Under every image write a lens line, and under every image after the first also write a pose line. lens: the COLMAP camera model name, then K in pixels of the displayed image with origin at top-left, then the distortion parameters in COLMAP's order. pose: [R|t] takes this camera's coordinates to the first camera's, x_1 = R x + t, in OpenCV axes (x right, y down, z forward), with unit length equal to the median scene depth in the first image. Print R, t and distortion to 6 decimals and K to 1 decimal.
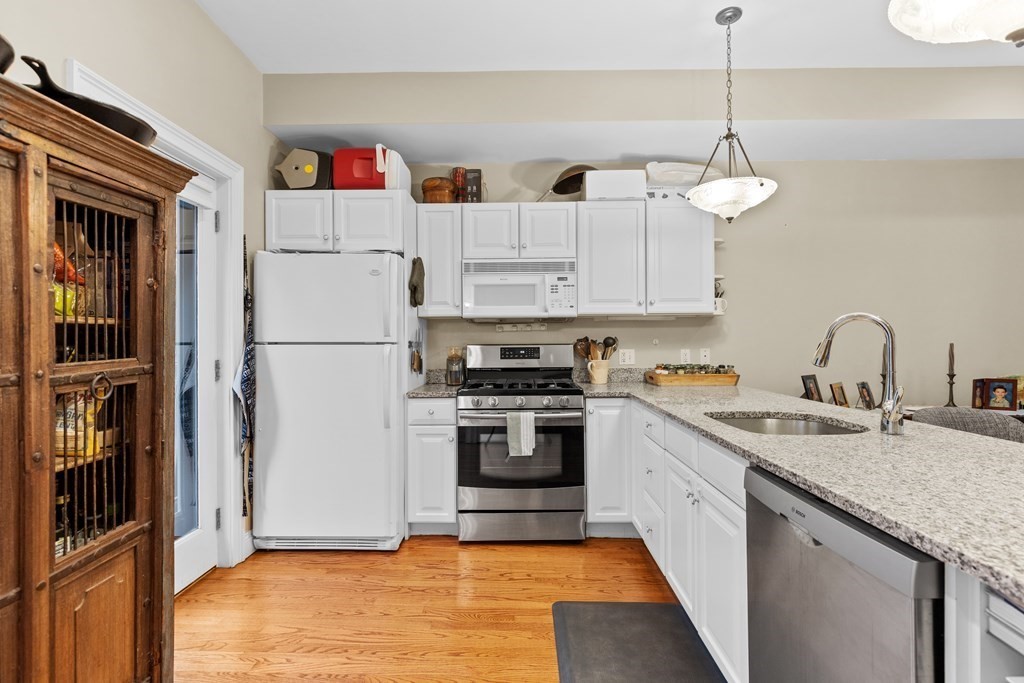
lens RADIAL K [[479.5, 0, 517.0], [0, 479.5, 340.9], [0, 0, 1]] dist [-0.001384, -0.000874]
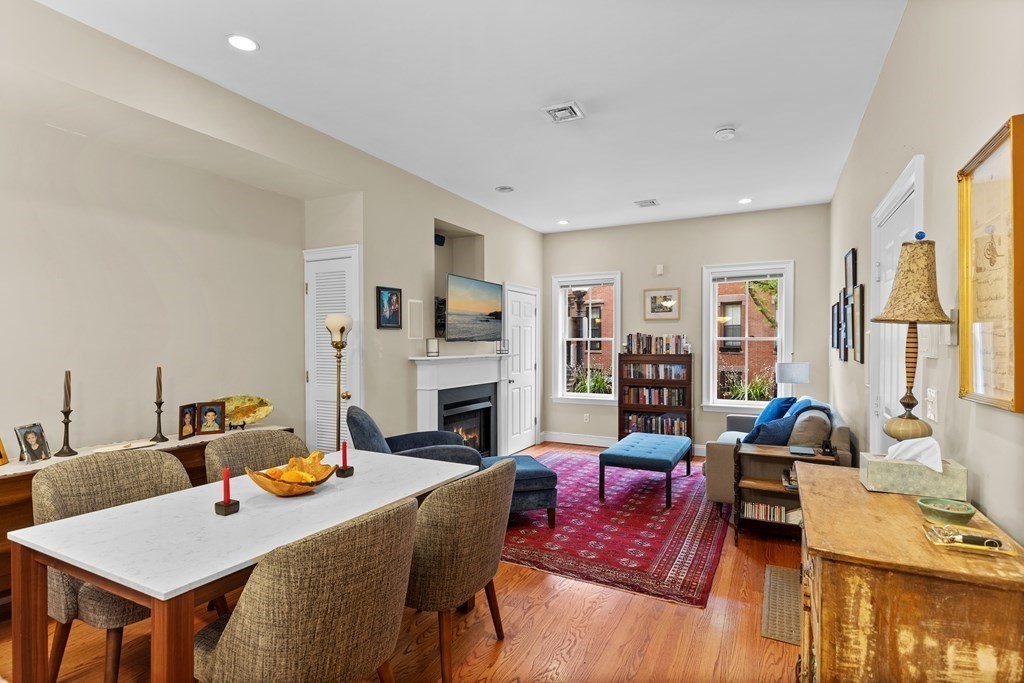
lens RADIAL K [[508.8, 0, 514.0], [0, 508.8, 349.6], [0, 0, 1]] dist [0.000808, -0.000724]
pose [[0.445145, -0.009490, 0.895408, 0.392965], [-0.002099, 0.999930, 0.011642, -0.044191], [-0.895456, -0.007062, 0.445094, -0.011491]]
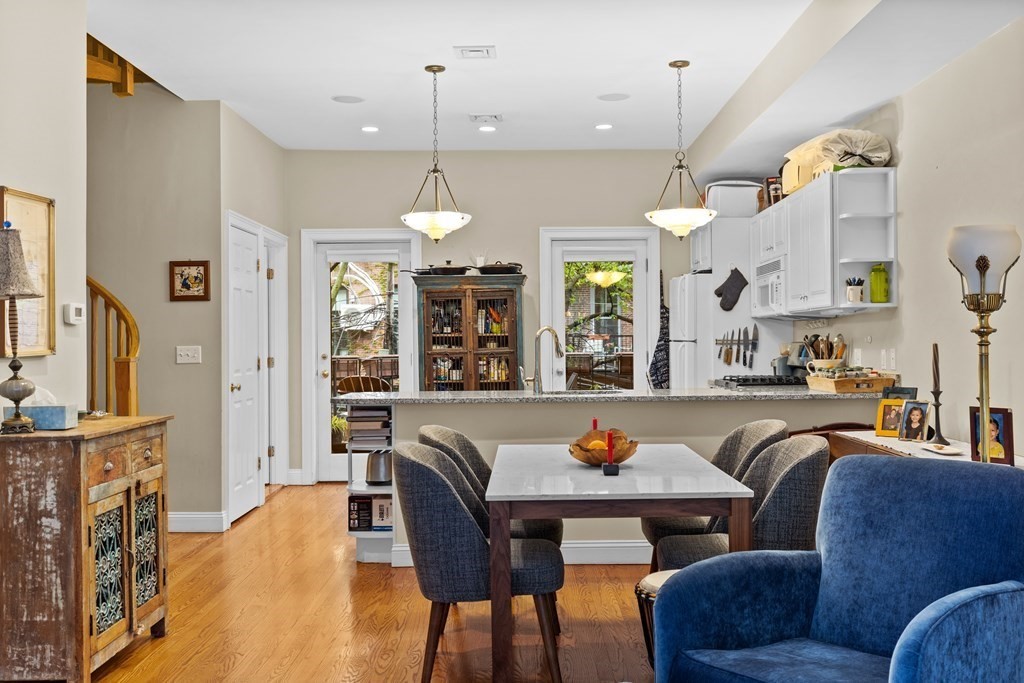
lens RADIAL K [[996.2, 0, 517.5], [0, 996.2, 344.7], [0, 0, 1]] dist [0.067038, 0.000000]
pose [[0.003811, 0.007792, -0.999962, 2.348681], [0.011269, 0.999906, 0.007835, -0.010771], [0.999929, -0.011299, 0.003723, 0.477721]]
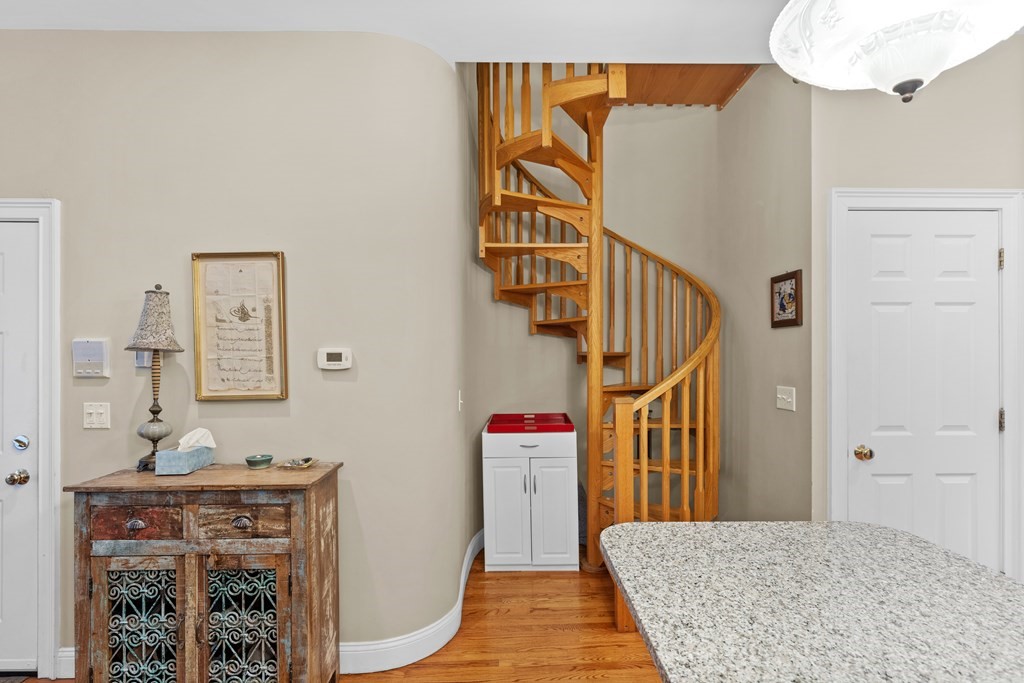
lens RADIAL K [[508.8, 0, 522.4], [0, 508.8, 348.3], [0, 0, 1]] dist [0.000808, -0.000724]
pose [[-0.999555, 0.008351, -0.028648, 0.563717], [0.008566, 0.999936, -0.007392, -0.060658], [0.028584, -0.007634, -0.999562, 0.601553]]
